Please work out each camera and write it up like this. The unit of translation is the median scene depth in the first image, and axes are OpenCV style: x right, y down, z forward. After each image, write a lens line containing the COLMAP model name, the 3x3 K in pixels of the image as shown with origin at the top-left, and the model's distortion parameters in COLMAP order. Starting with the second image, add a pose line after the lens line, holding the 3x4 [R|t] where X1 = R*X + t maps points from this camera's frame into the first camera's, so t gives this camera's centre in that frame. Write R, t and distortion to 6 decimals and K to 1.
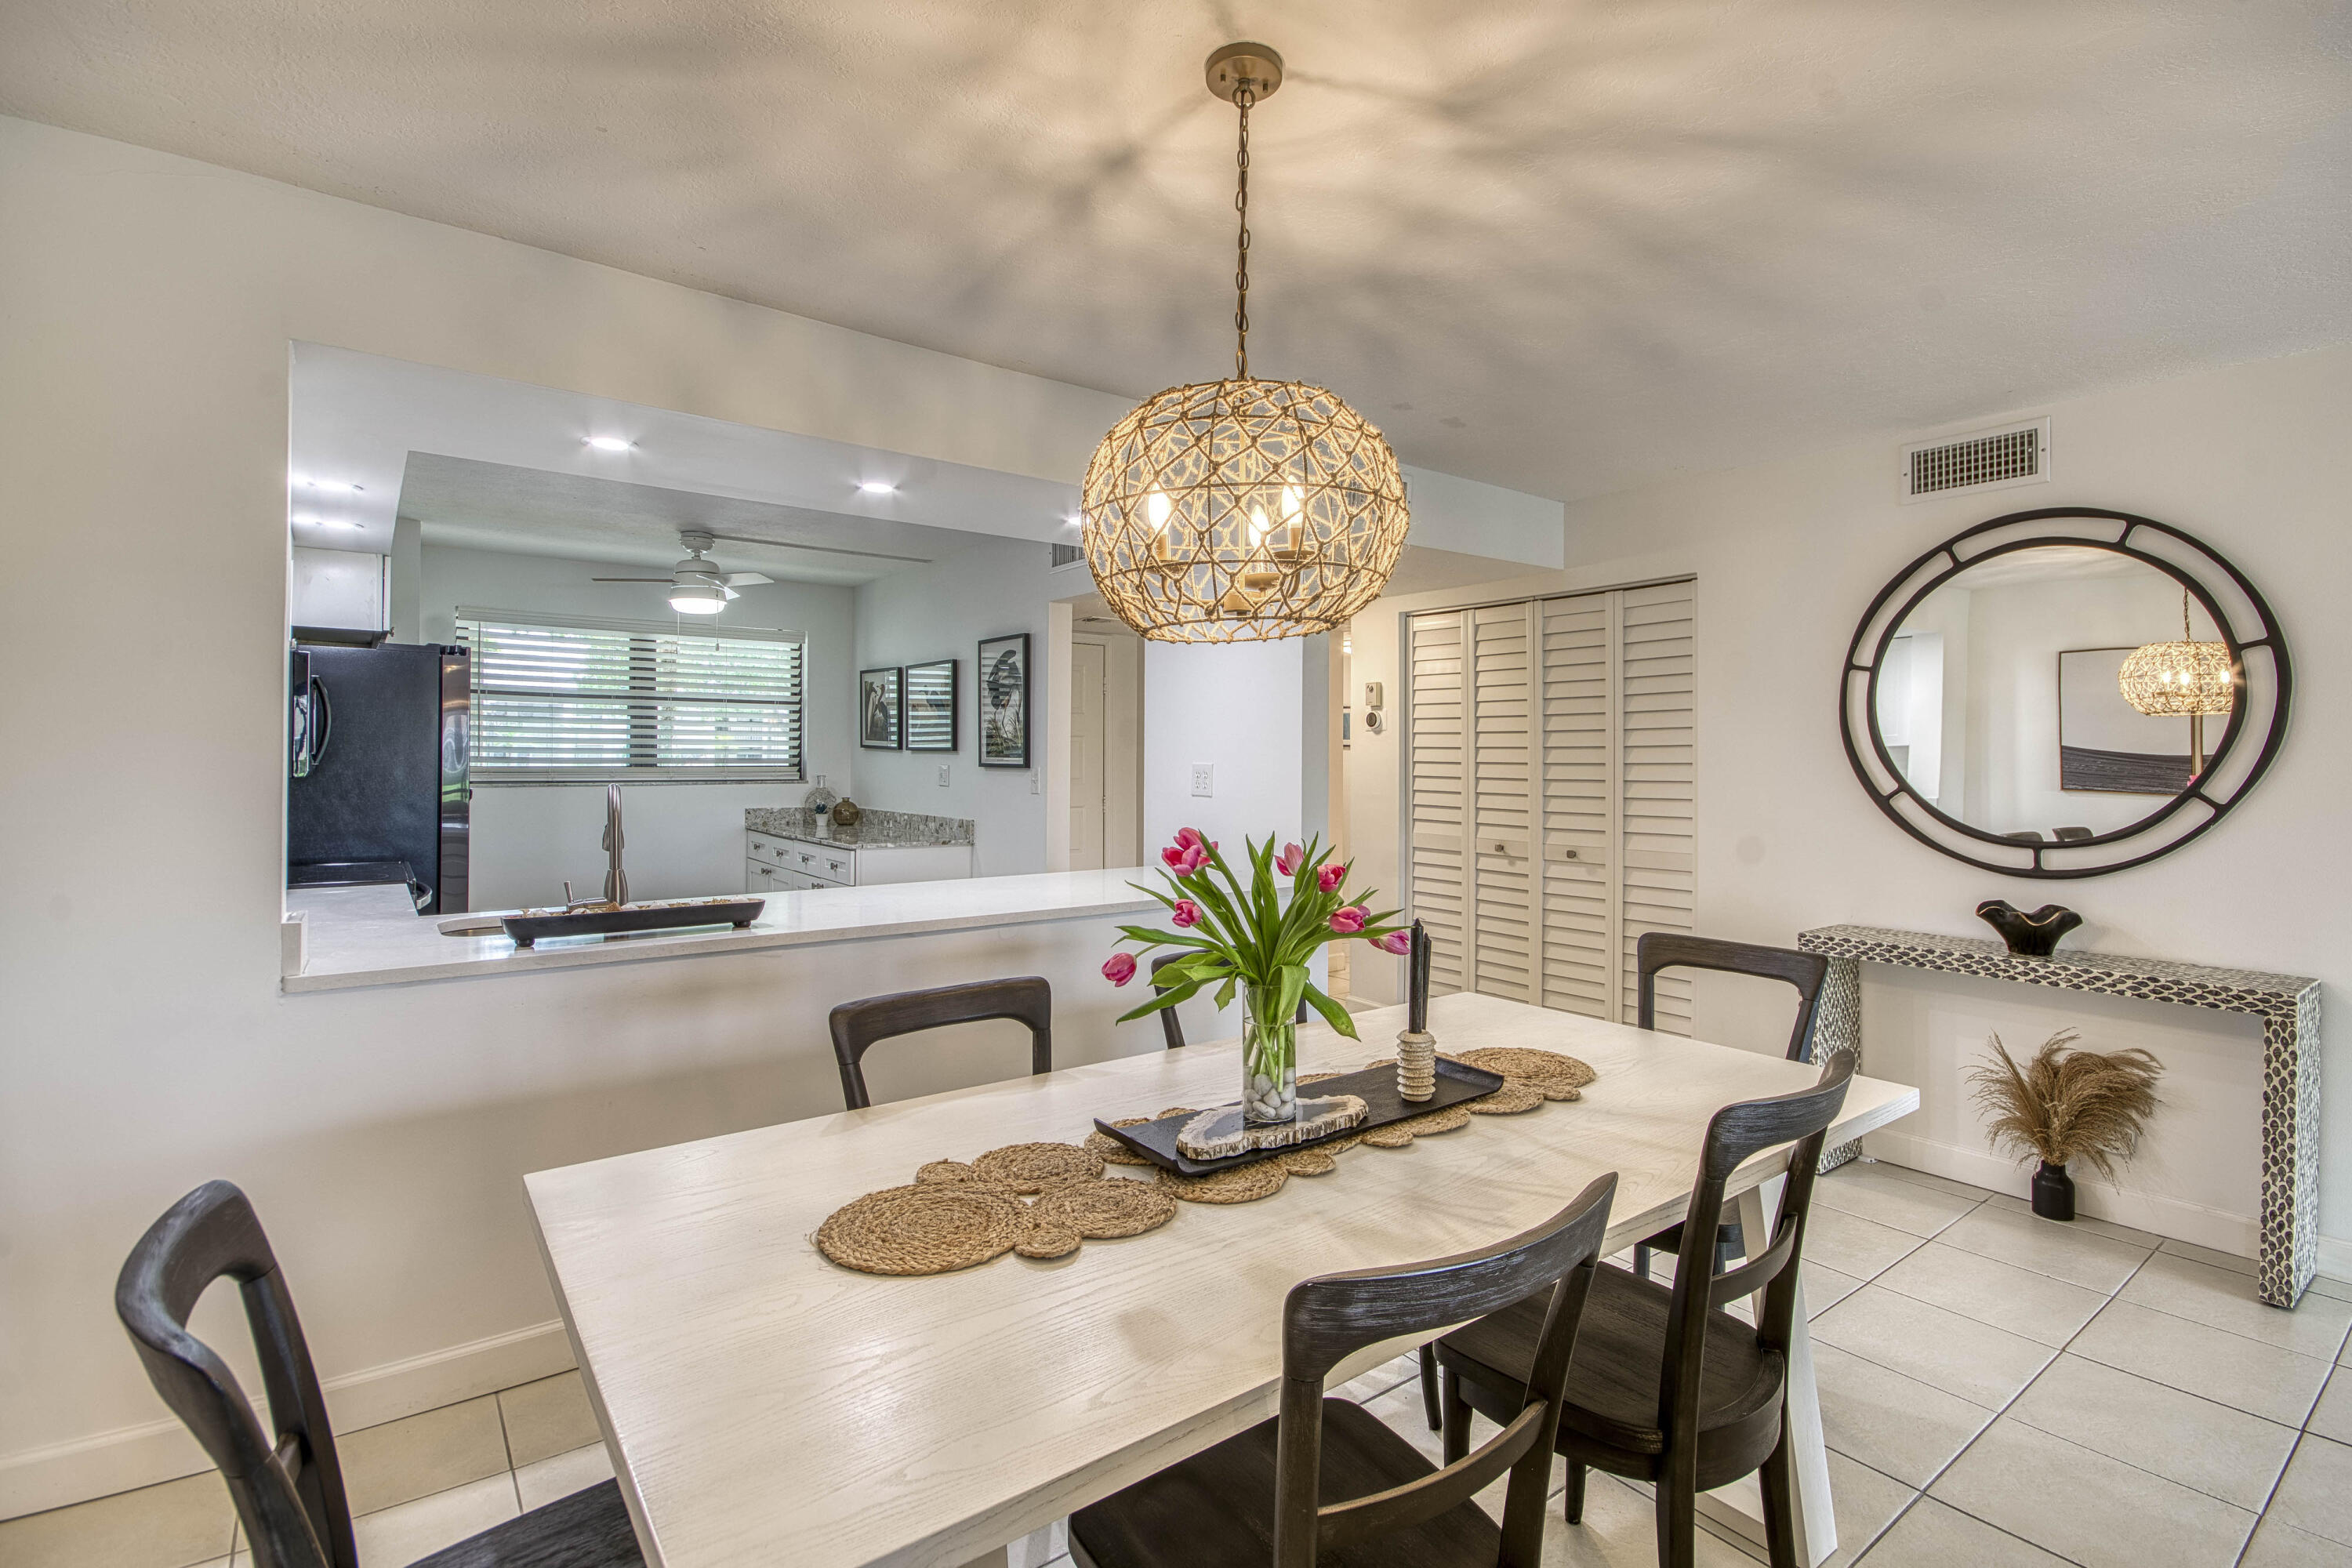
lens RADIAL K [[1097.3, 0, 1201.4], [0, 1097.3, 756.3], [0, 0, 1]] dist [0.001832, -0.000183]
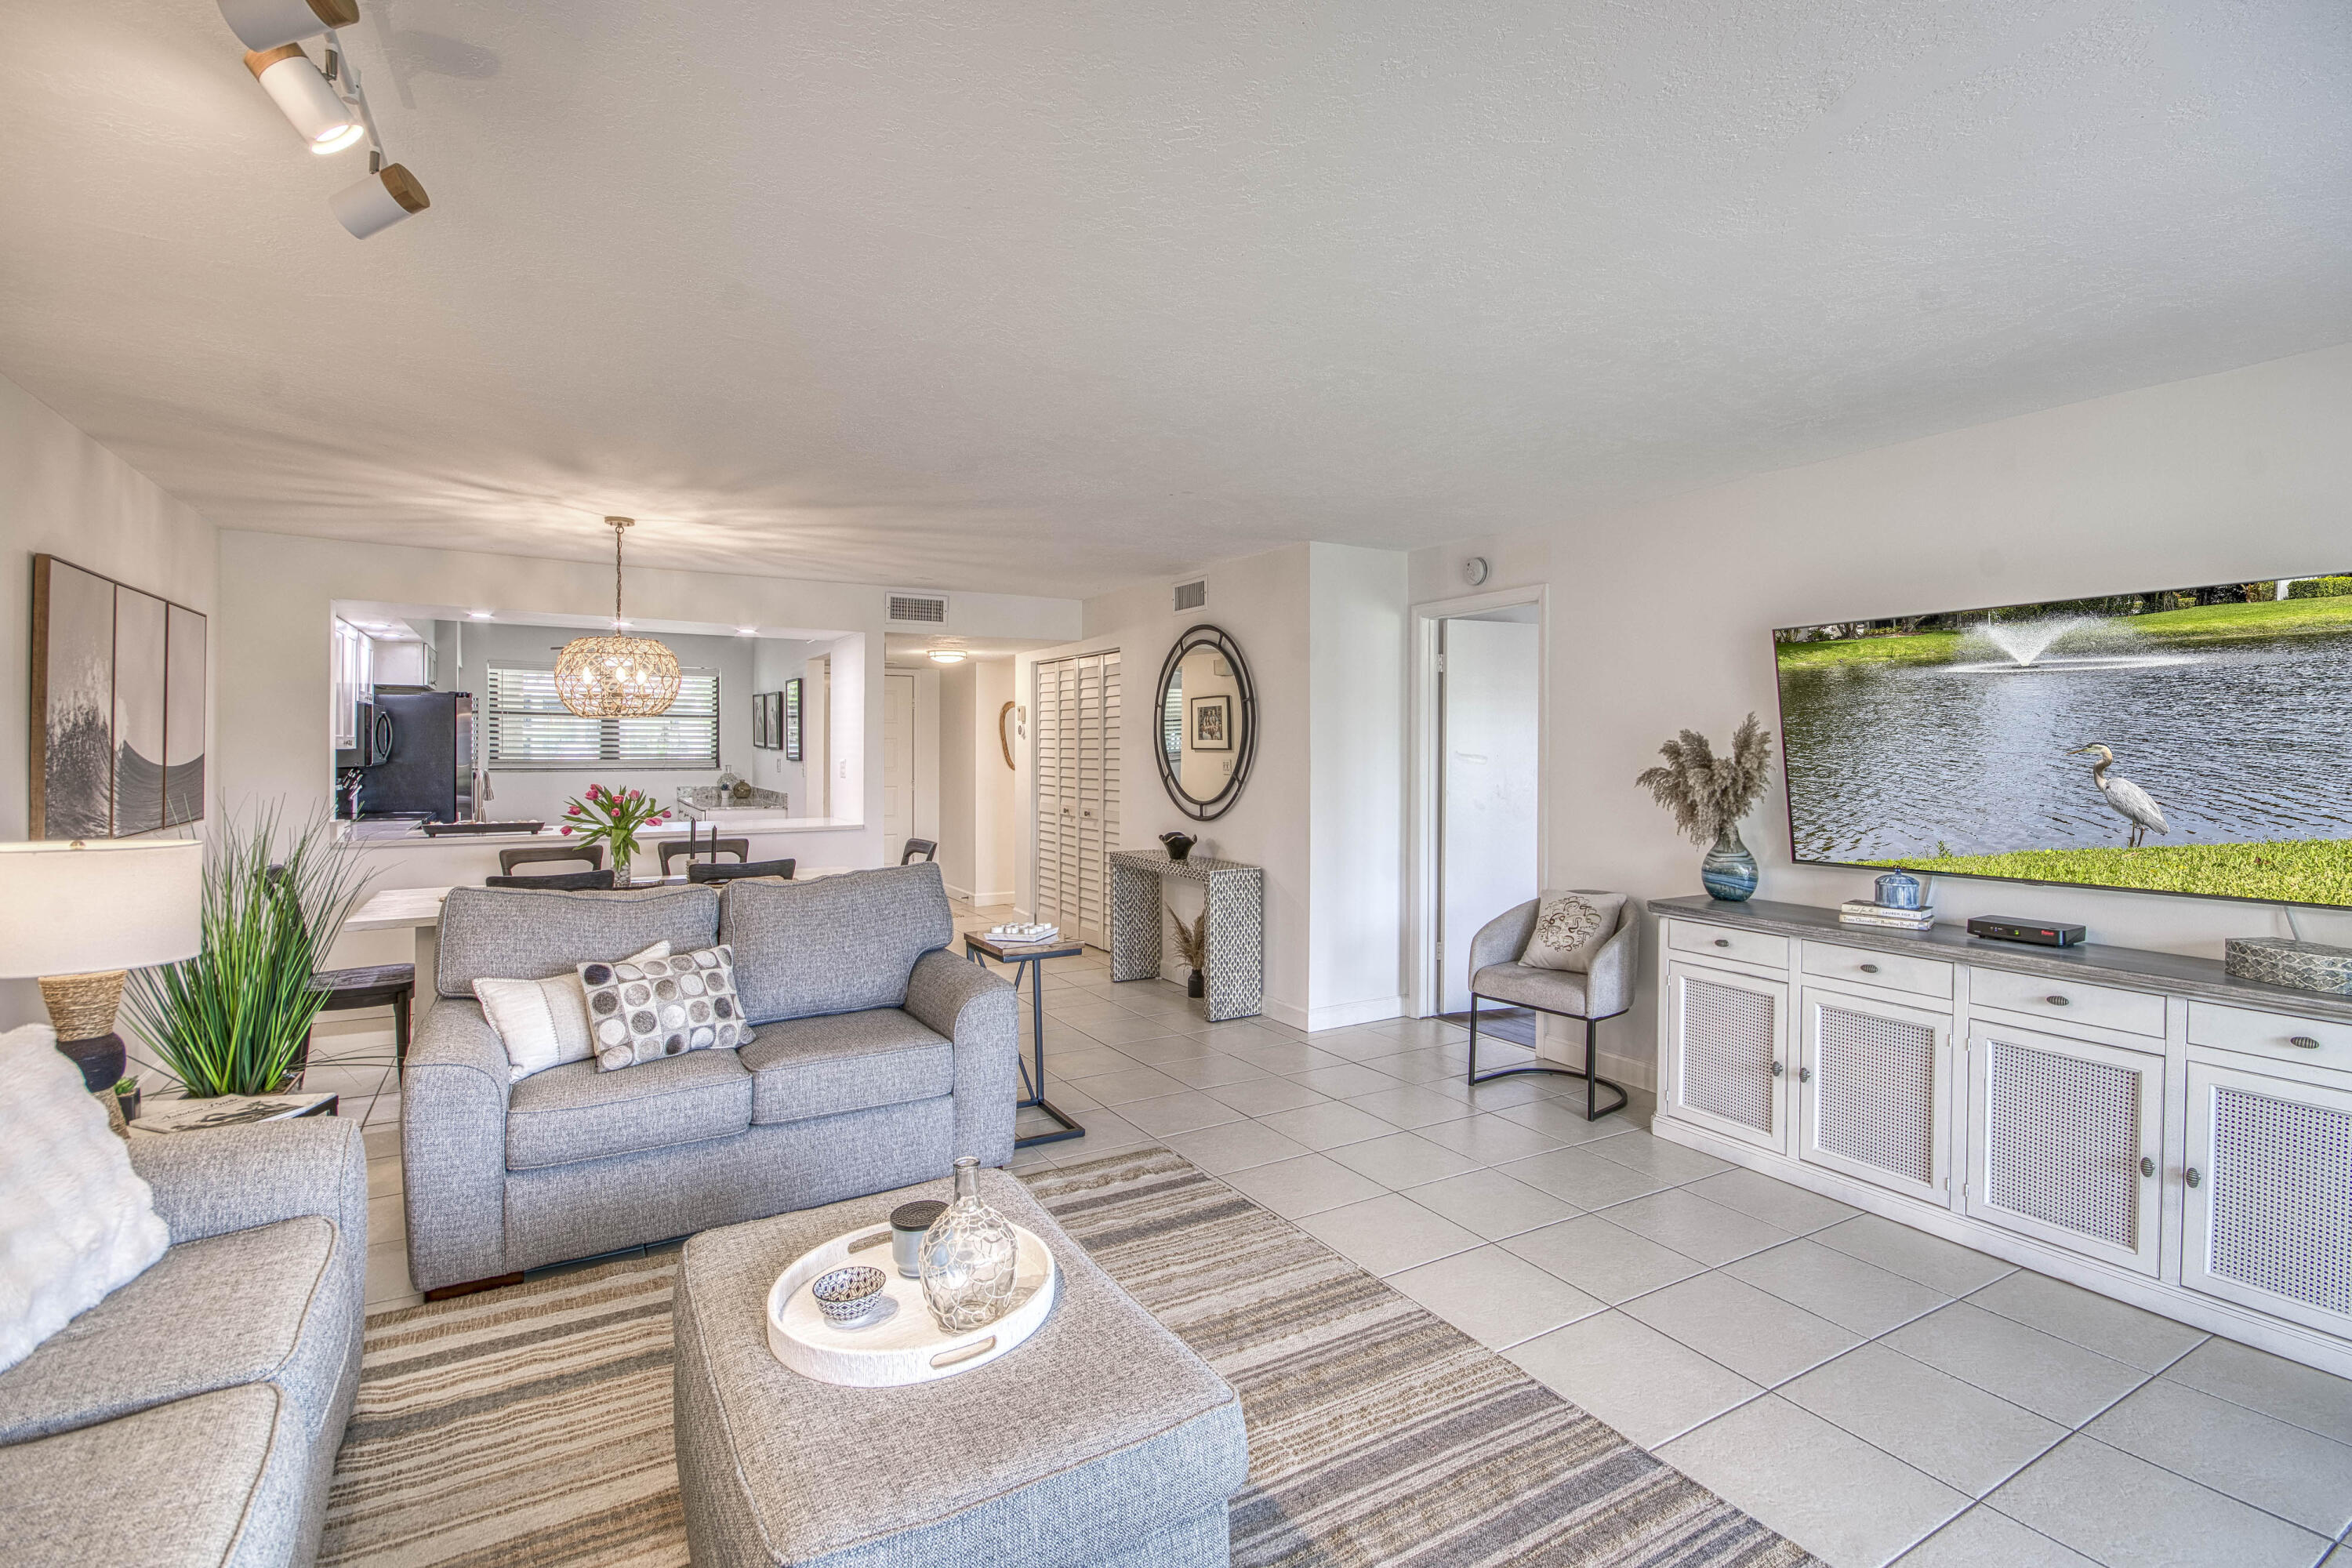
lens RADIAL K [[1101.3, 0, 1202.5], [0, 1101.3, 756.3], [0, 0, 1]] dist [-0.001190, 0.000093]
pose [[0.993179, -0.000087, -0.116596, 0.978819], [0.001254, 0.999950, 0.009929, -0.018241], [0.116590, -0.010008, 0.993130, -0.871055]]
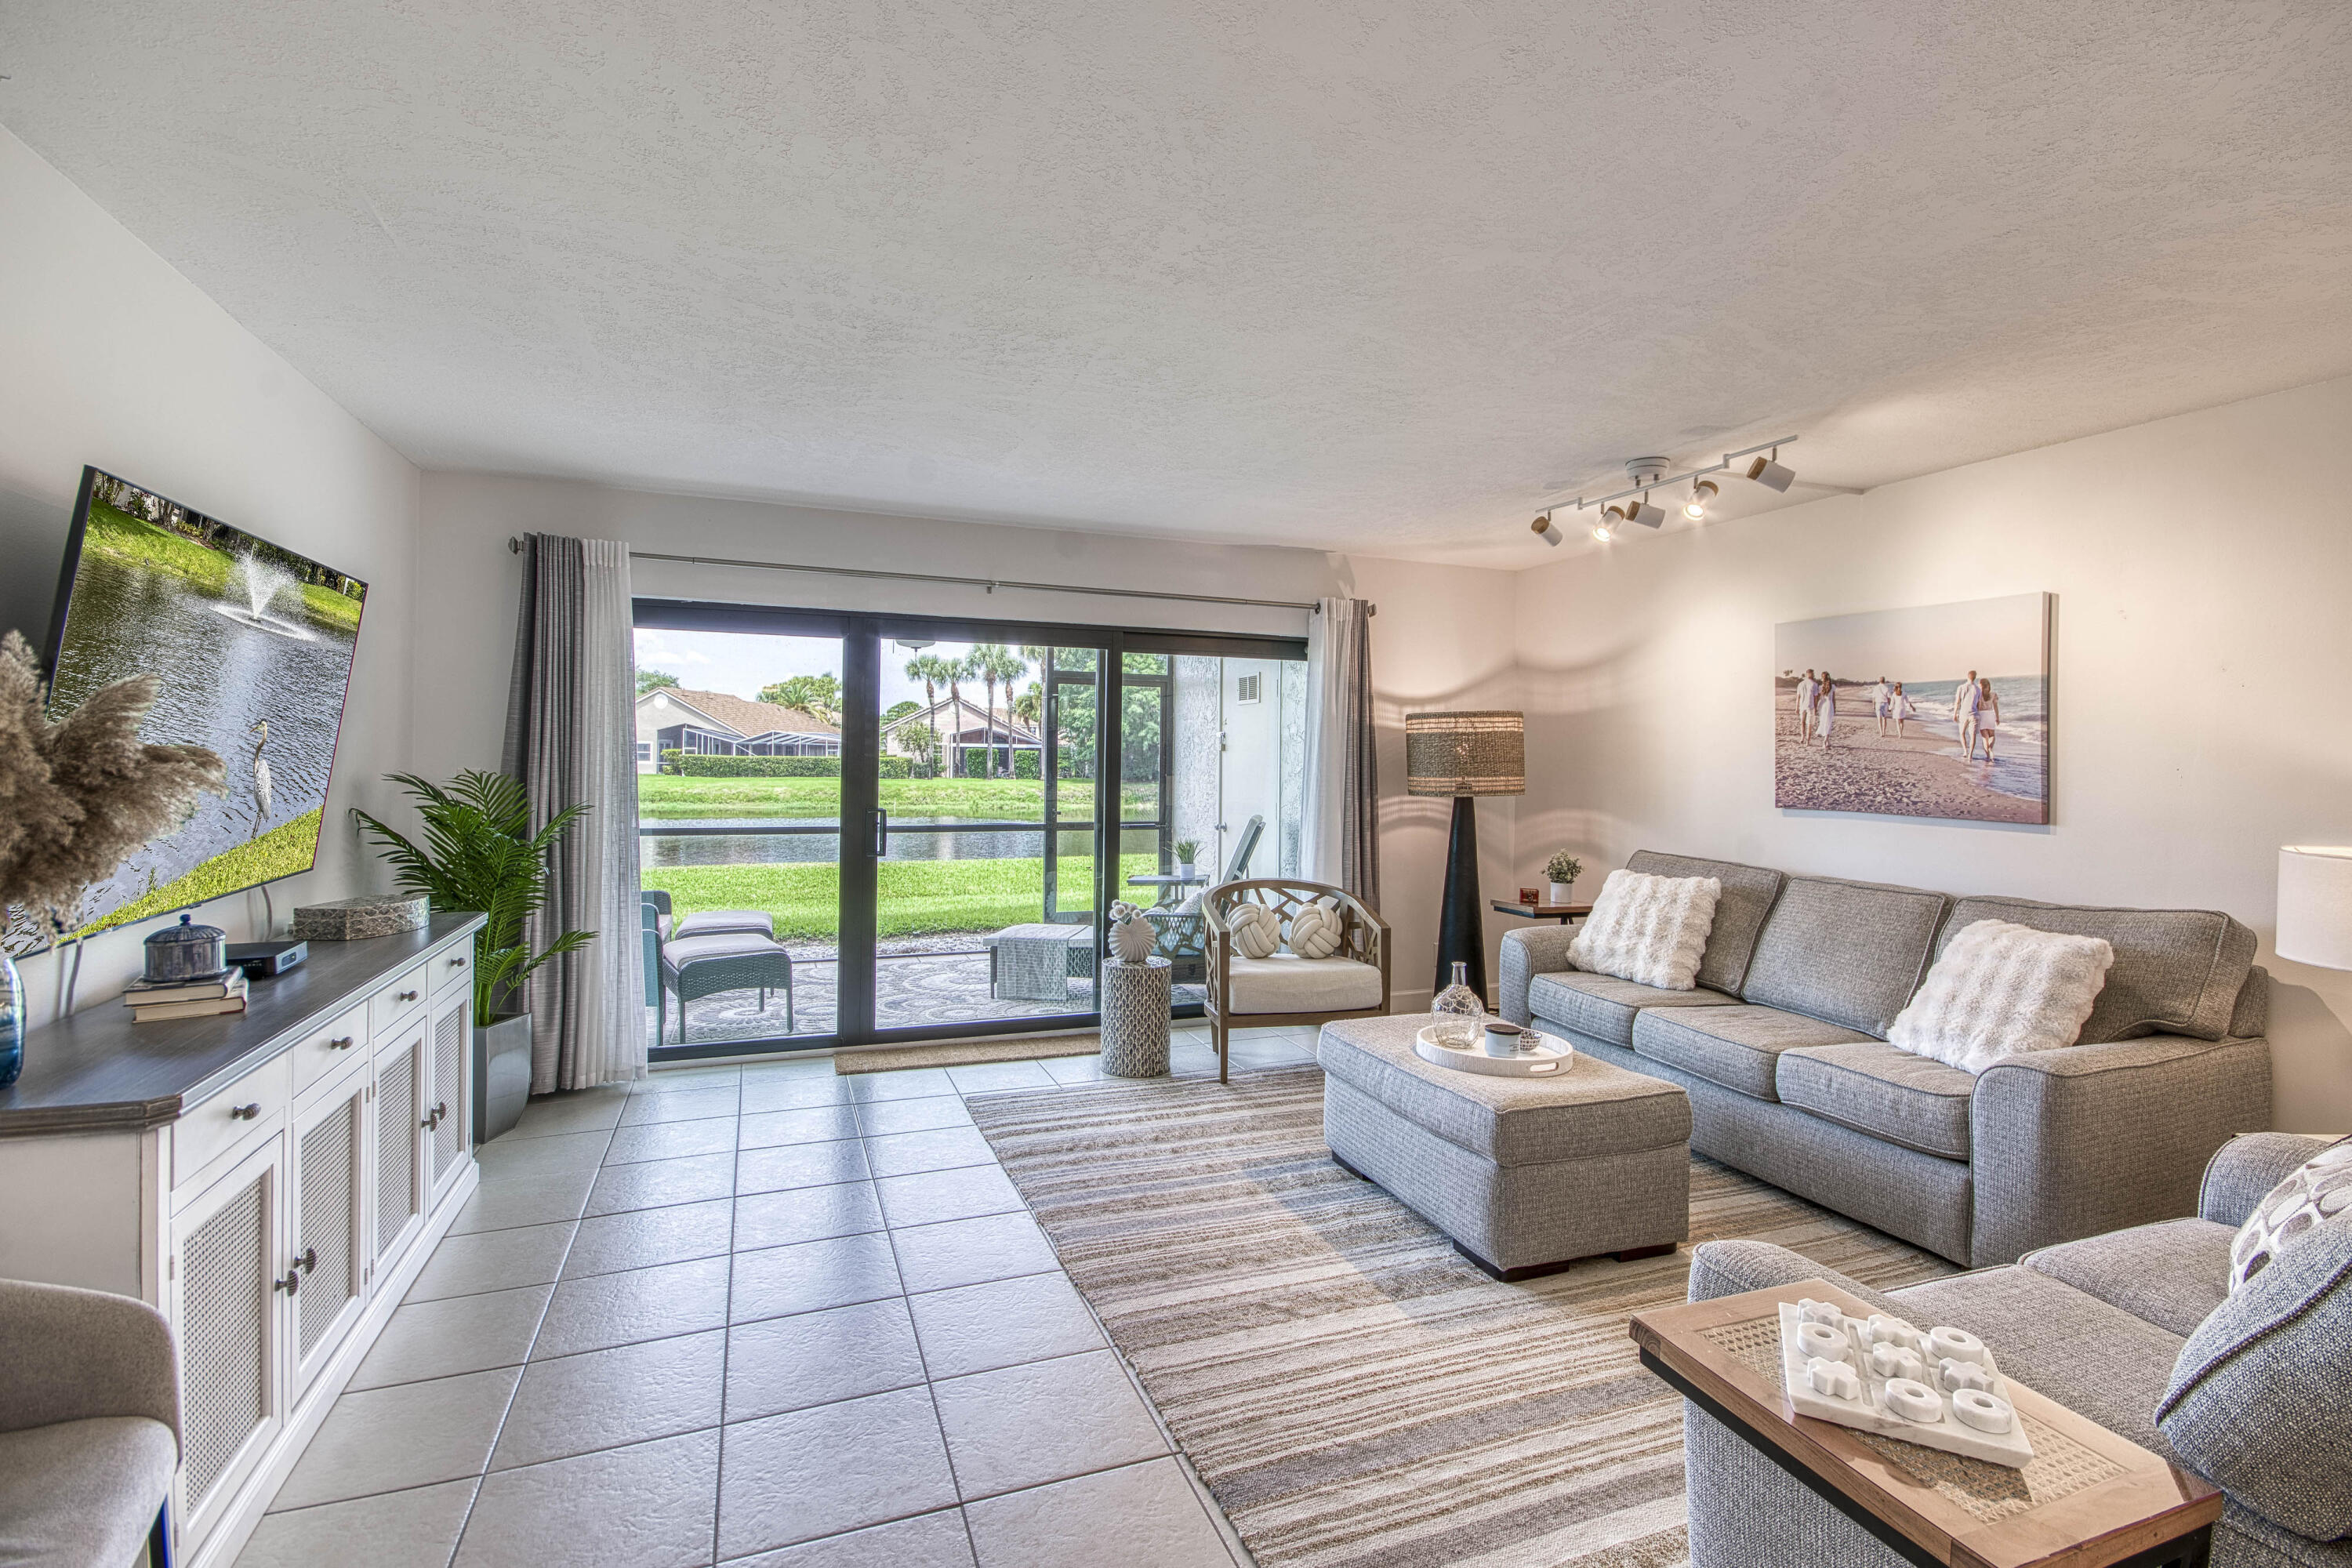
lens RADIAL K [[1097.3, 0, 1201.4], [0, 1097.3, 756.3], [0, 0, 1]] dist [0.001832, -0.000183]
pose [[-0.963349, -0.017967, 0.267648, 0.762636], [-0.018921, 0.999820, -0.000988, -0.005288], [-0.267582, -0.006016, -0.963516, 0.709000]]
